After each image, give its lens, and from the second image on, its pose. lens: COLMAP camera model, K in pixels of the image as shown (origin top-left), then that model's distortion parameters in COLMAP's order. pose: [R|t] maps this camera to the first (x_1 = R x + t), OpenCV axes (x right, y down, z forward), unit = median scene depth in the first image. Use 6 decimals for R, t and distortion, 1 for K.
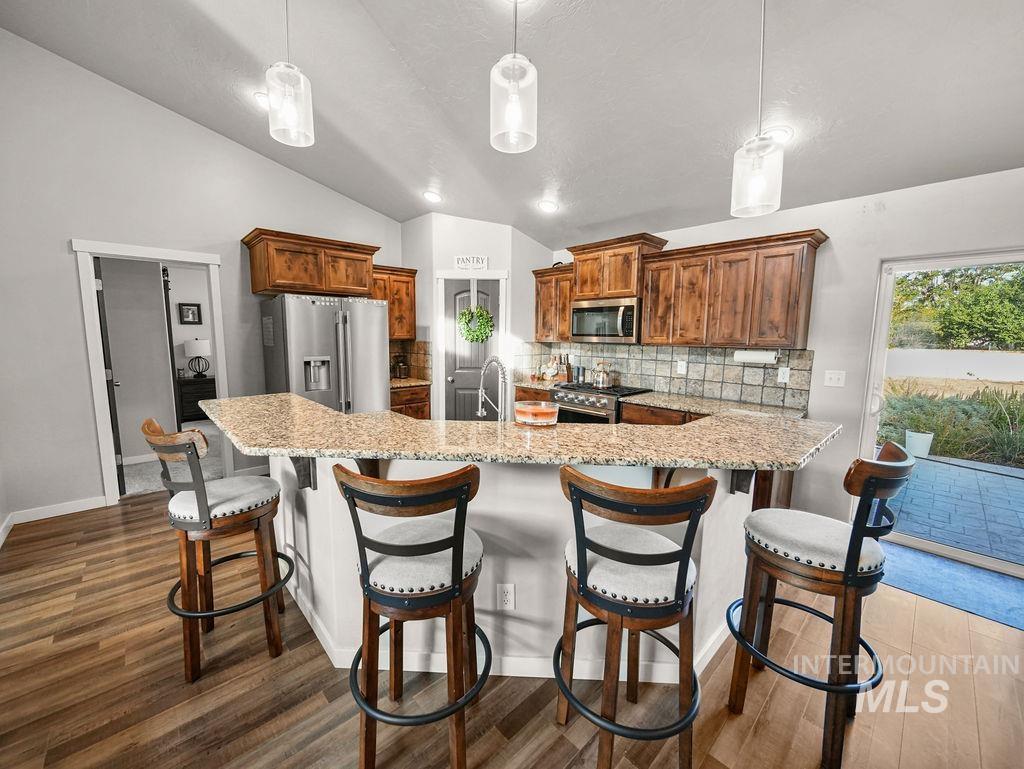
lens RADIAL K [[402.7, 0, 504.8], [0, 402.7, 384.8], [0, 0, 1]] dist [-0.002250, -0.000336]
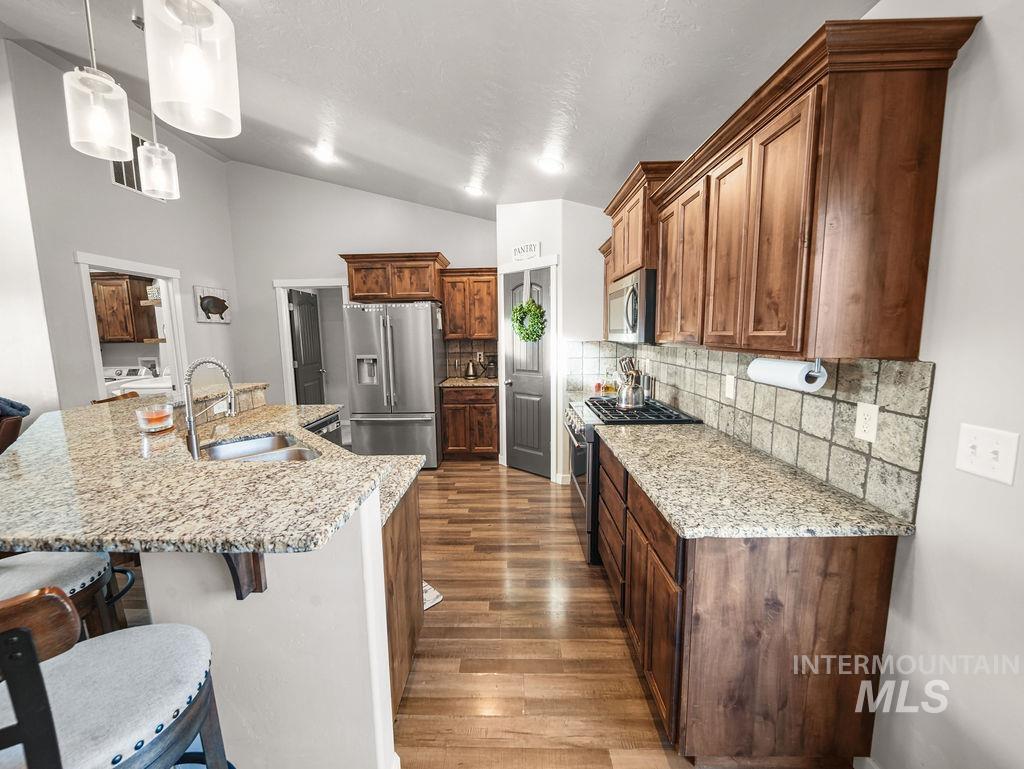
lens RADIAL K [[402.7, 0, 504.8], [0, 402.7, 384.8], [0, 0, 1]] dist [-0.002250, -0.000336]
pose [[0.720850, 0.067605, -0.689786, 0.598955], [-0.063544, 0.997486, 0.031356, -0.043341], [0.690172, 0.021229, 0.723334, 0.392115]]
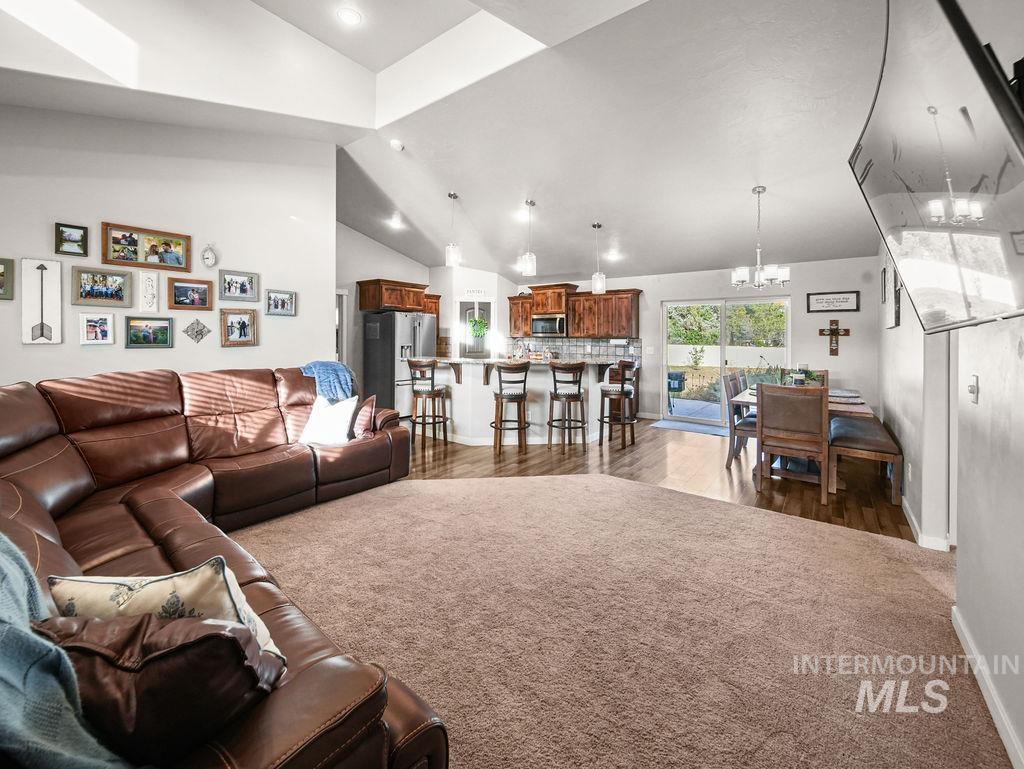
lens RADIAL K [[419.7, 0, 507.7], [0, 419.7, 334.9], [0, 0, 1]] dist [-0.000315, -0.000078]
pose [[0.984202, -0.002727, 0.177028, -0.314832], [0.025491, 0.991647, -0.126439, 0.139815], [-0.175204, 0.128954, 0.976050, -0.947777]]
